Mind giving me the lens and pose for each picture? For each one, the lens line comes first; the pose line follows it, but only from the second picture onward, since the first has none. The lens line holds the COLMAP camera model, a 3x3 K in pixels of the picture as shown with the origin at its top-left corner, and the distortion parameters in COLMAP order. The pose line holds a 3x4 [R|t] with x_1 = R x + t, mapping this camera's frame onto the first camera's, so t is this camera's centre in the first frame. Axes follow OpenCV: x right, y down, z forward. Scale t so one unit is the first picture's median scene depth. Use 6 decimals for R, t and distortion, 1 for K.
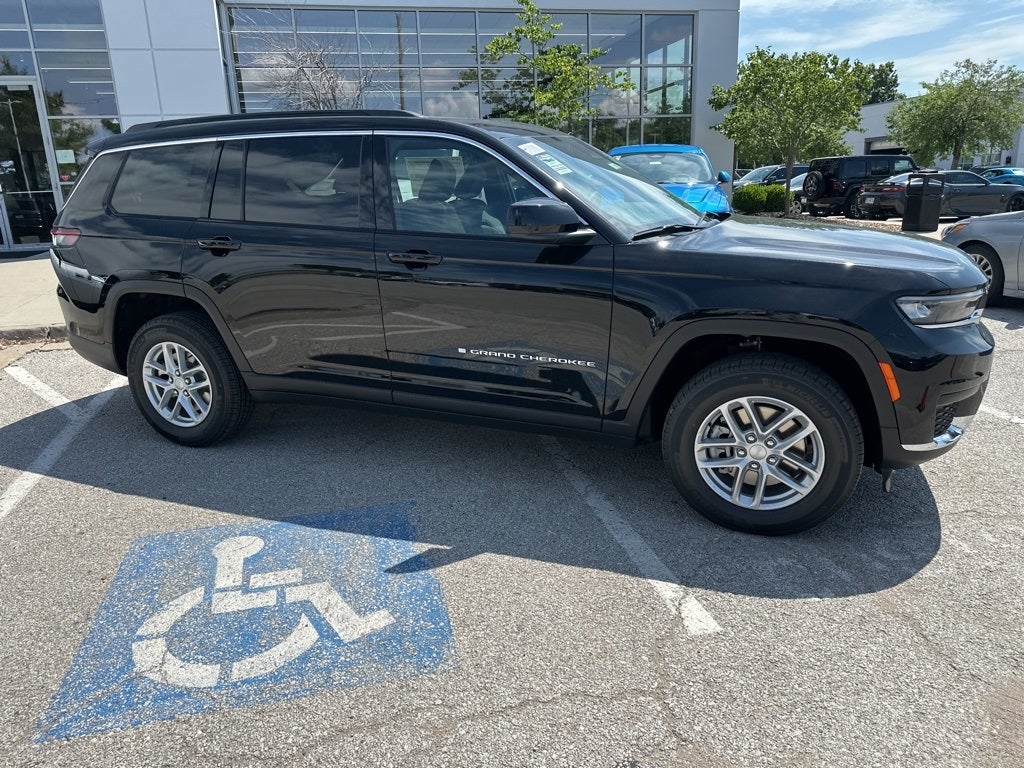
lens RADIAL K [[725.5, 0, 508.3], [0, 725.5, 385.1], [0, 0, 1]] dist [0.023902, -0.030107]
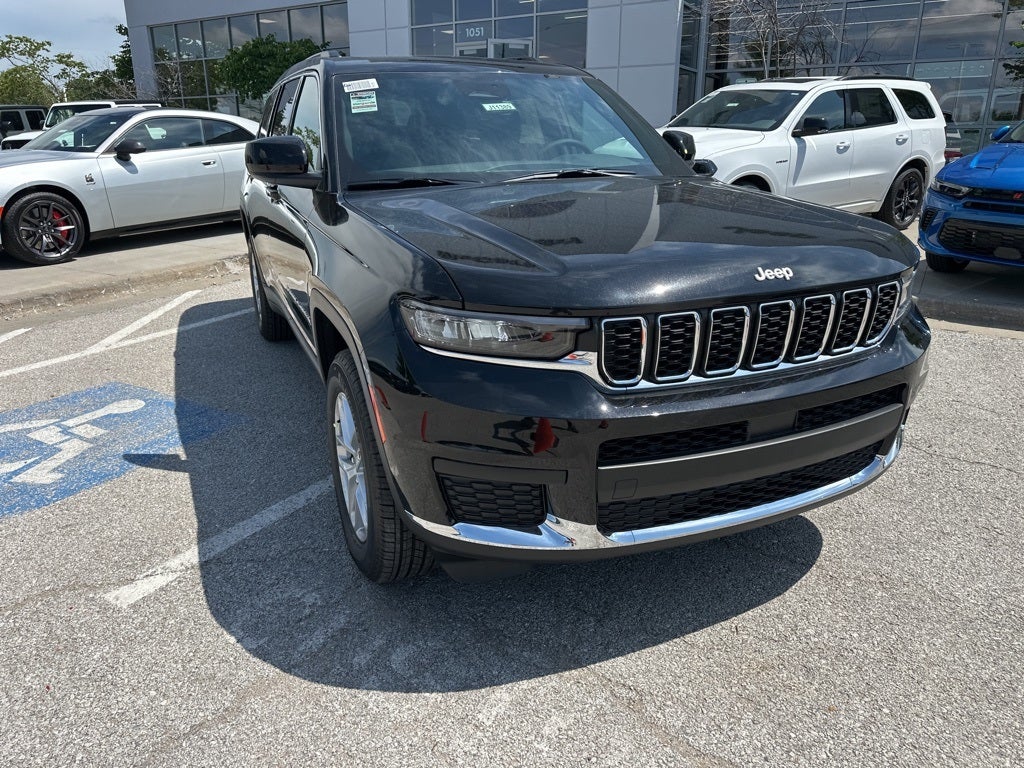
lens RADIAL K [[725.5, 0, 506.7], [0, 725.5, 376.0], [0, 0, 1]] dist [0.023902, -0.030107]
pose [[0.706088, 0.244520, -0.664567, 0.936827], [-0.213794, 0.968307, 0.129126, -0.137537], [0.675079, 0.050907, 0.735987, 0.500776]]
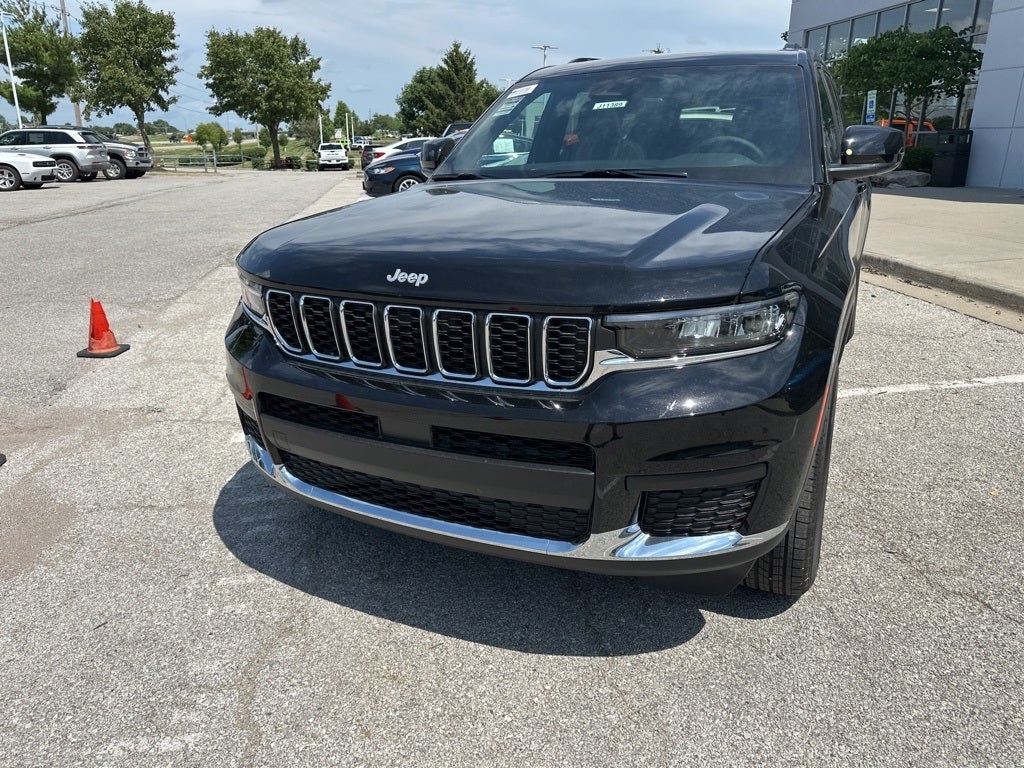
lens RADIAL K [[725.5, 0, 508.4], [0, 725.5, 377.2], [0, 0, 1]] dist [0.023902, -0.030107]
pose [[-0.076868, 0.334252, -0.939344, 1.235401], [-0.269632, 0.900058, 0.342337, -0.333511], [0.959891, 0.279592, 0.020939, 1.158792]]
